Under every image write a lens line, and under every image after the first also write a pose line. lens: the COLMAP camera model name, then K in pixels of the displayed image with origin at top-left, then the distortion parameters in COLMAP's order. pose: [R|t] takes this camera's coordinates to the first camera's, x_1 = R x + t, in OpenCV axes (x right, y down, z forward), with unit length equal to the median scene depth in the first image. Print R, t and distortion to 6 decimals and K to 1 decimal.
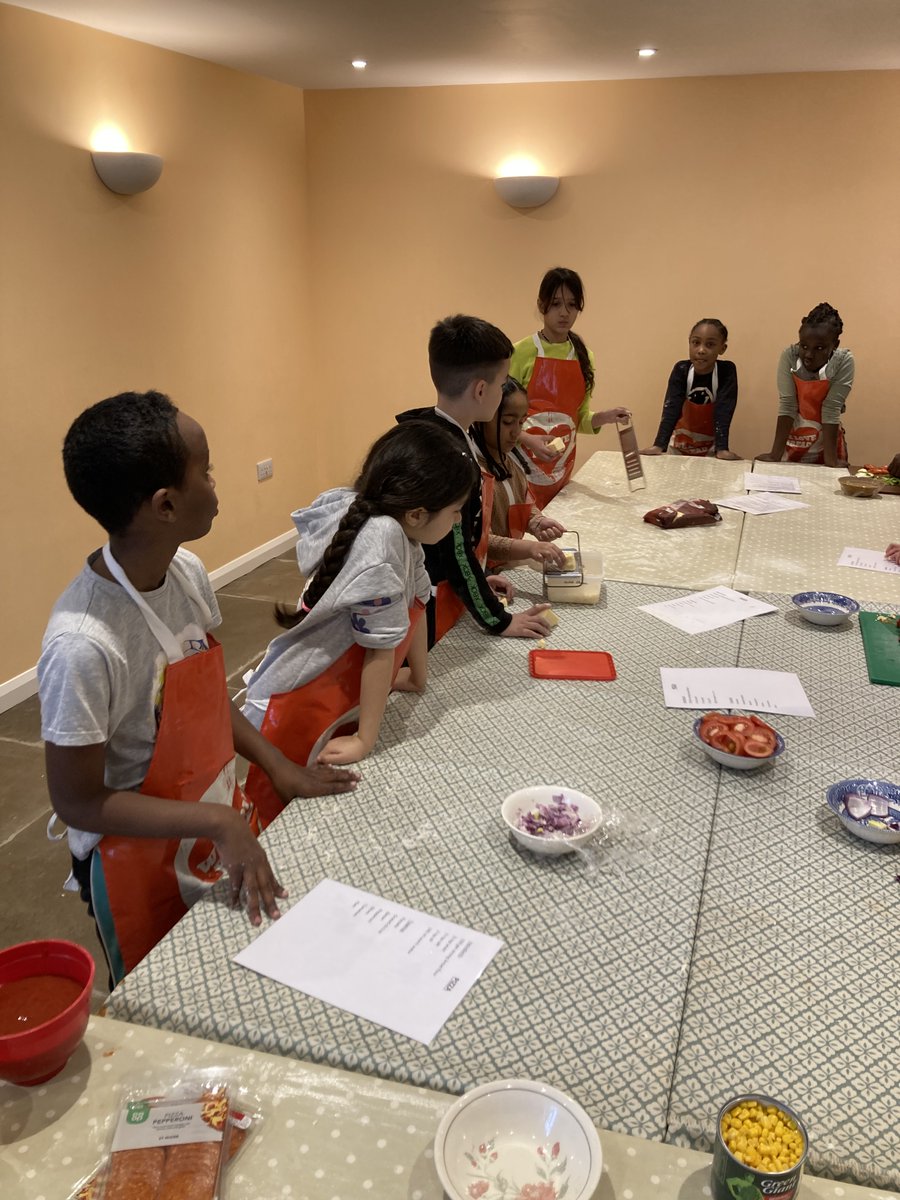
lens RADIAL K [[944.6, 0, 457.6], [0, 944.6, 600.8], [0, 0, 1]] dist [0.038662, -0.015640]
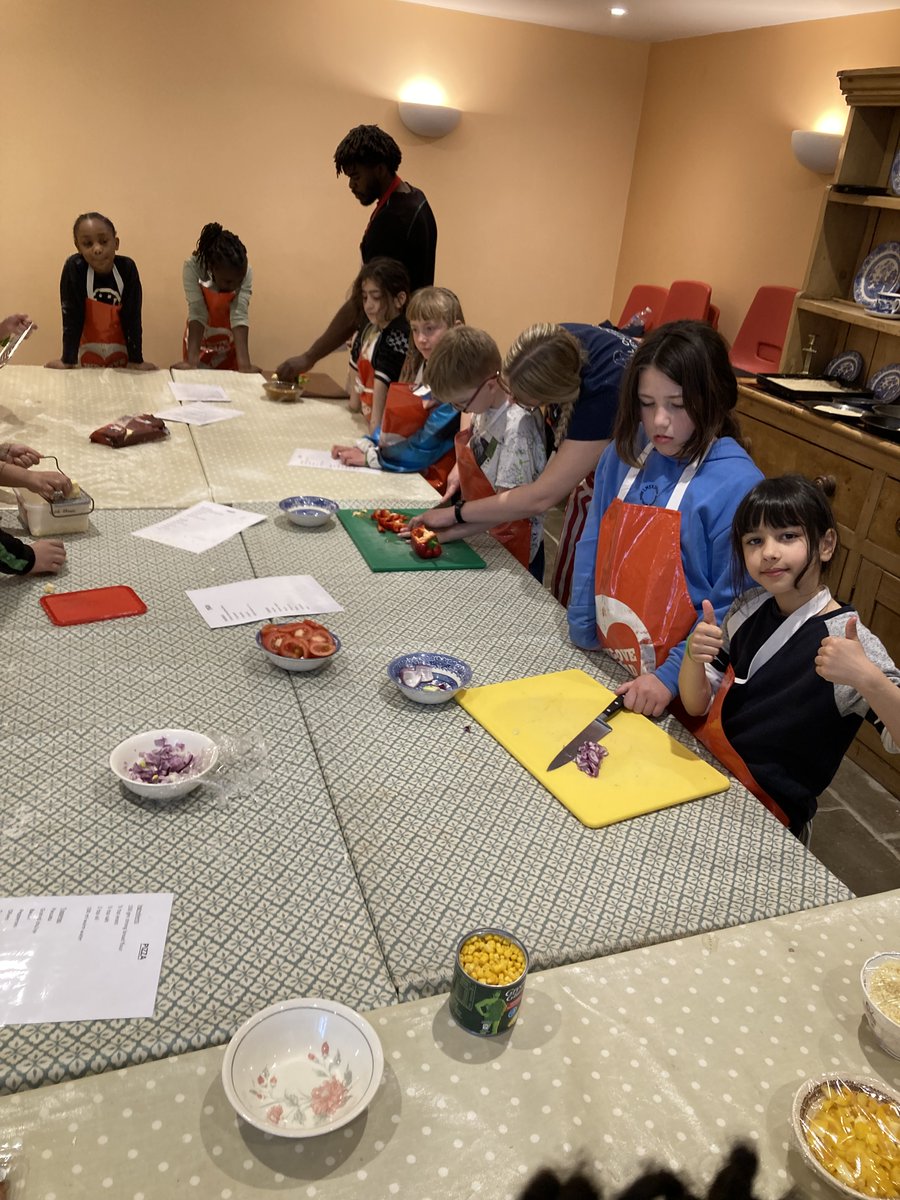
lens RADIAL K [[944.6, 0, 457.6], [0, 944.6, 600.8], [0, 0, 1]] dist [0.038662, -0.015640]
pose [[0.822293, -0.176679, 0.540942, -0.143484], [0.125607, 0.983488, 0.130284, -0.020634], [-0.555029, -0.039186, 0.830908, 0.029972]]
